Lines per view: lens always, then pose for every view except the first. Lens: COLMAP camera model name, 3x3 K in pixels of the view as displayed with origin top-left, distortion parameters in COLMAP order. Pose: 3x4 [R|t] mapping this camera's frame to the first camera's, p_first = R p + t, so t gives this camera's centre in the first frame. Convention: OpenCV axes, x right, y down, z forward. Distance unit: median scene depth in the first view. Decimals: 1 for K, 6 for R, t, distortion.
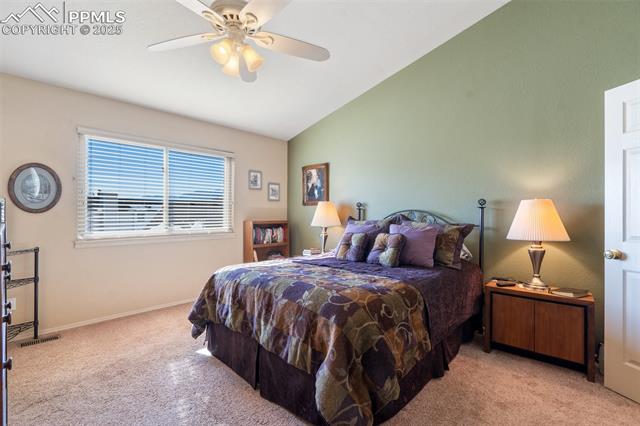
lens RADIAL K [[296.8, 0, 314.4], [0, 296.8, 213.1], [0, 0, 1]] dist [-0.004109, 0.002782]
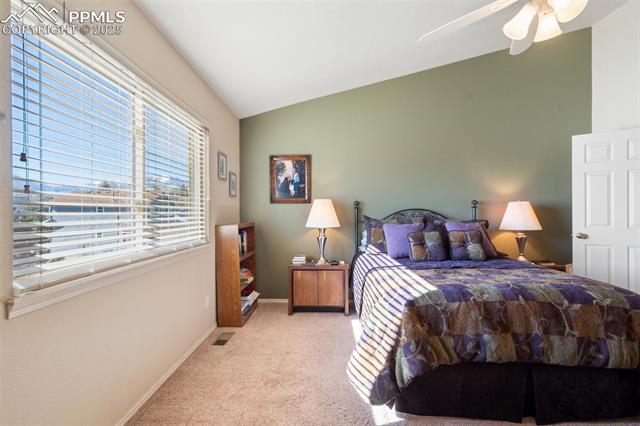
lens RADIAL K [[296.8, 0, 320.7], [0, 296.8, 210.6], [0, 0, 1]] dist [-0.004109, 0.002782]
pose [[0.733987, -0.001821, 0.679161, -0.517054], [0.007925, 0.999951, -0.005884, -0.000204], [-0.679117, 0.009701, 0.733966, 0.338627]]
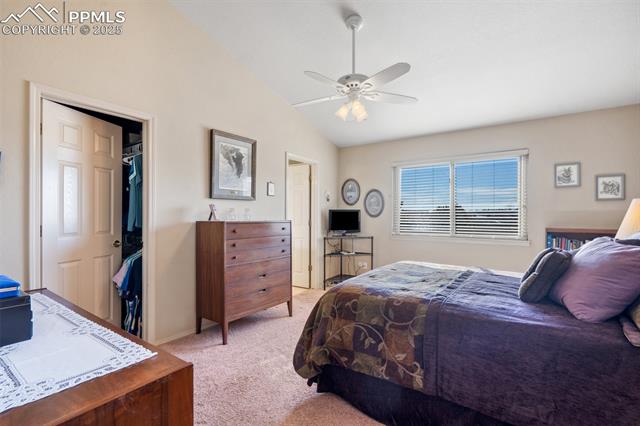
lens RADIAL K [[296.8, 0, 321.4], [0, 296.8, 215.7], [0, 0, 1]] dist [-0.004109, 0.002782]
pose [[0.143697, -0.005211, -0.989608, 0.470594], [-0.003209, 0.999978, -0.005732, 0.000565], [0.989616, 0.003999, 0.143678, 0.257808]]
